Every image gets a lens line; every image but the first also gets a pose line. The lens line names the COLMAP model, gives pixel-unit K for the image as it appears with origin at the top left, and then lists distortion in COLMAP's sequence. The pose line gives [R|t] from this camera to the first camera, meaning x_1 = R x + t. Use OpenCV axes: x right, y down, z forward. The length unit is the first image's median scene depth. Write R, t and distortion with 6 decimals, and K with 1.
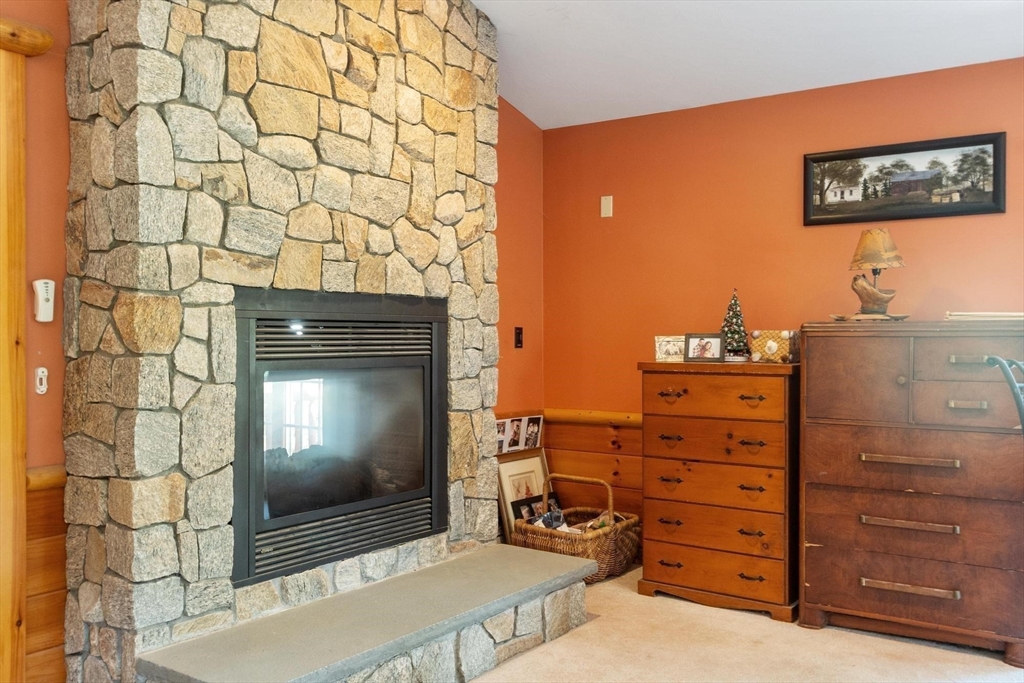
lens RADIAL K [[909.2, 0, 511.7], [0, 909.2, 339.0], [0, 0, 1]] dist [0.001324, -0.004633]
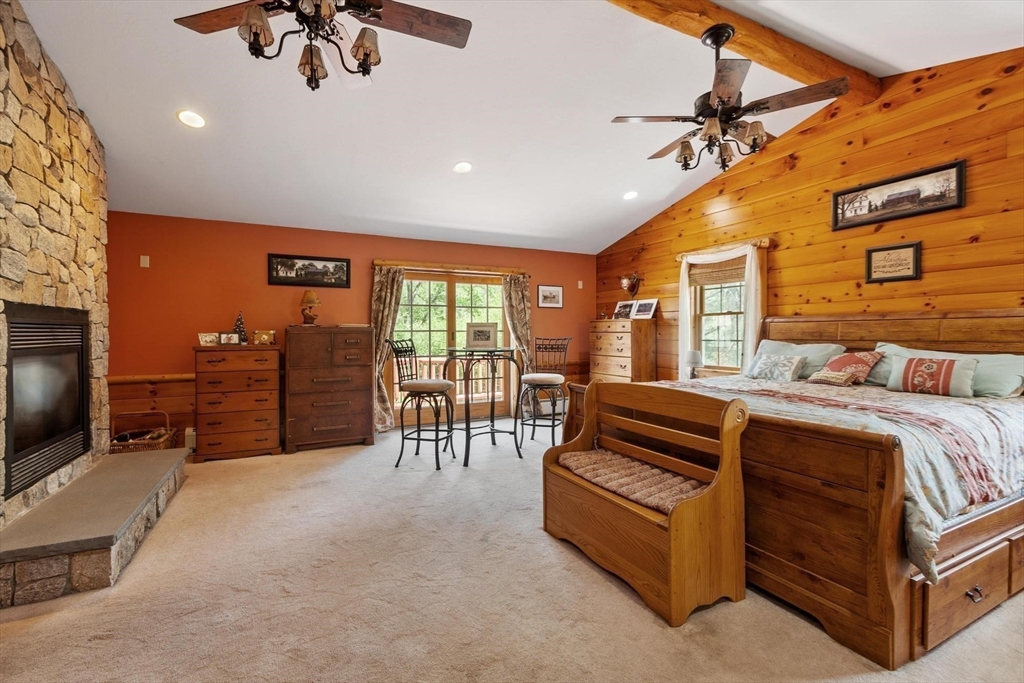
lens RADIAL K [[451.2, 0, 507.1], [0, 451.2, 331.4], [0, 0, 1]] dist [0.003293, -0.001785]
pose [[0.470814, -0.000243, 0.882232, -0.444078], [0.005231, 0.999983, -0.002516, -0.001230], [-0.882217, 0.005800, 0.470807, -0.068410]]
